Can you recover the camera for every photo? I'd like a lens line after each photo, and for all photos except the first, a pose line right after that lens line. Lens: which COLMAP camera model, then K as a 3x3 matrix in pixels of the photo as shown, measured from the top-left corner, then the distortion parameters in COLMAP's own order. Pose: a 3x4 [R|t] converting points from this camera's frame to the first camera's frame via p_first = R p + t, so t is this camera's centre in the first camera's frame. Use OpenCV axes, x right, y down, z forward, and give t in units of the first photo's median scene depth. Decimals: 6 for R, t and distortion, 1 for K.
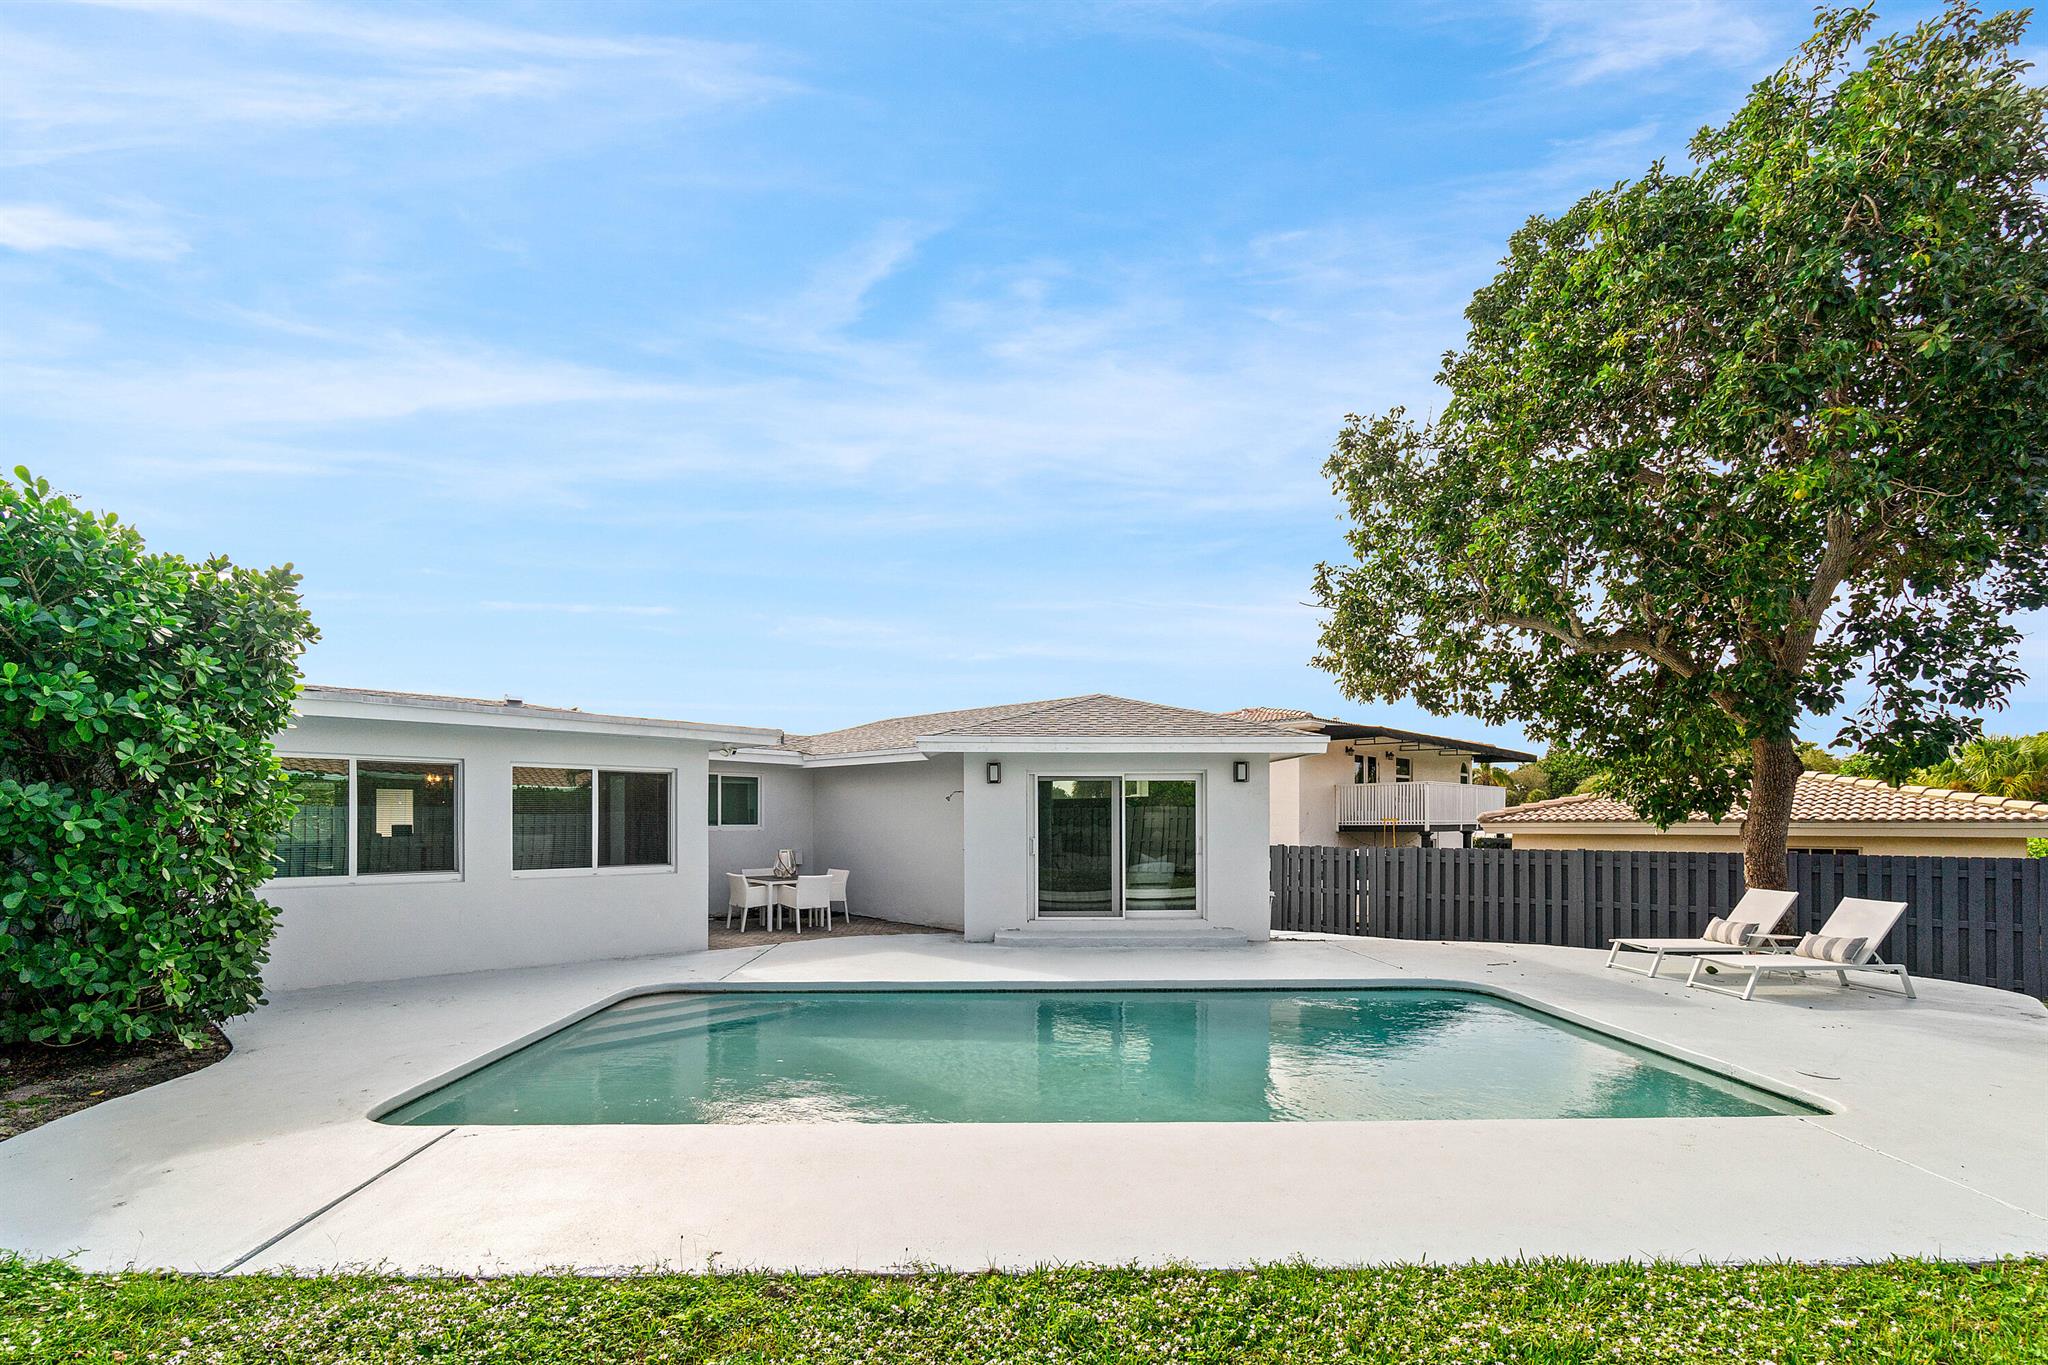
lens RADIAL K [[918.6, 0, 1025.1], [0, 918.6, 772.0], [0, 0, 1]] dist [-0.005105, -0.000583]
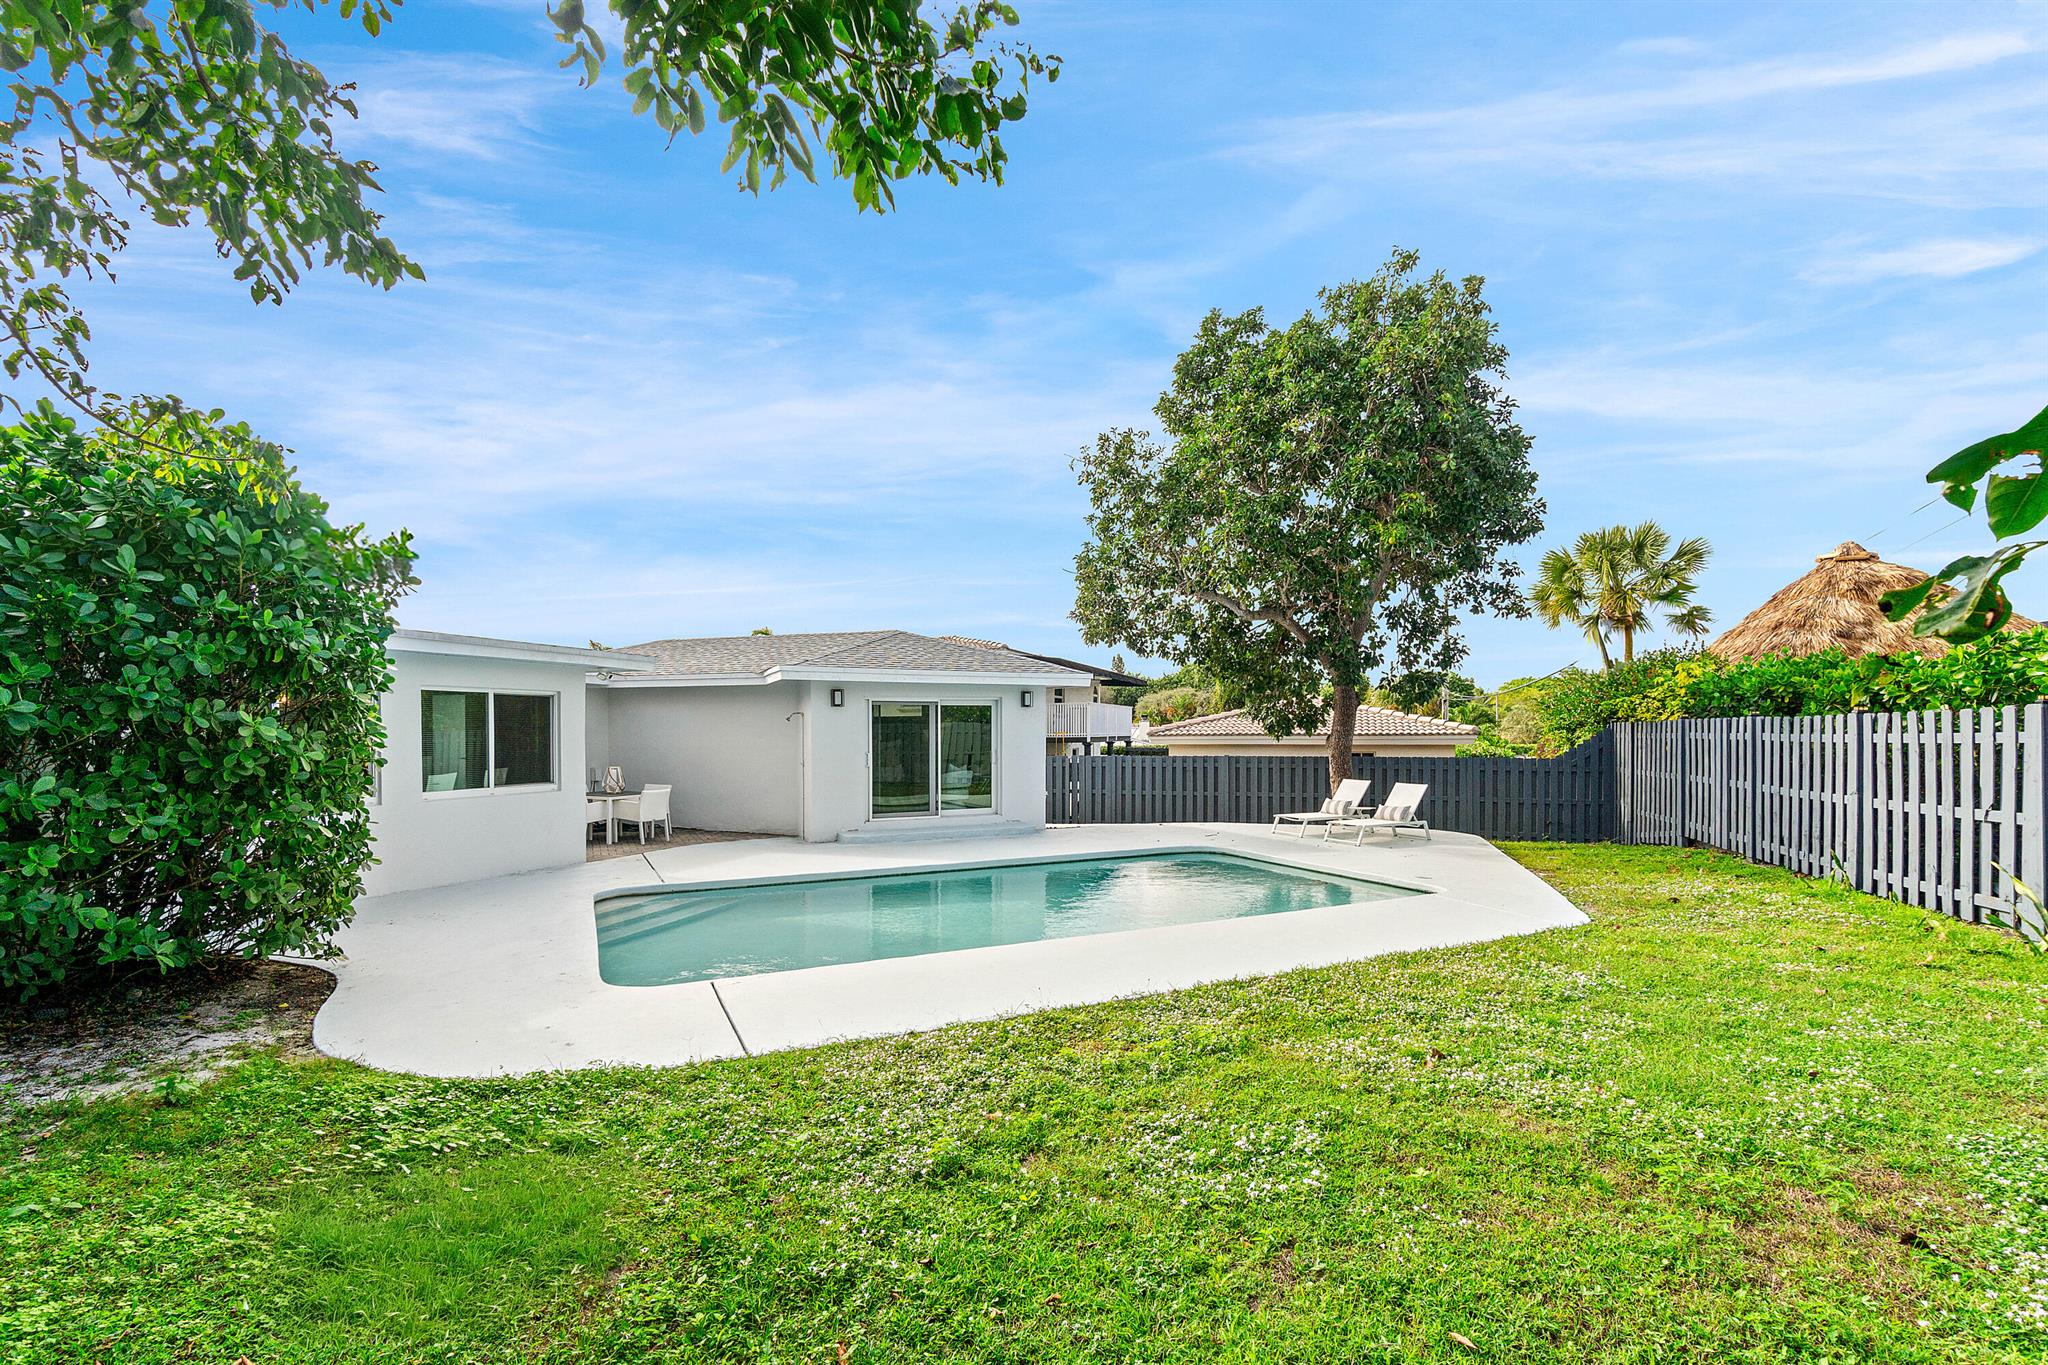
lens RADIAL K [[899.6, 0, 1022.2], [0, 899.6, 687.1], [0, 0, 1]] dist [-0.004023, -0.000002]
pose [[0.907454, 0.017419, 0.419789, -0.299349], [-0.019373, 0.999812, 0.000391, -0.017272], [-0.419704, -0.008488, 0.907621, -0.140747]]
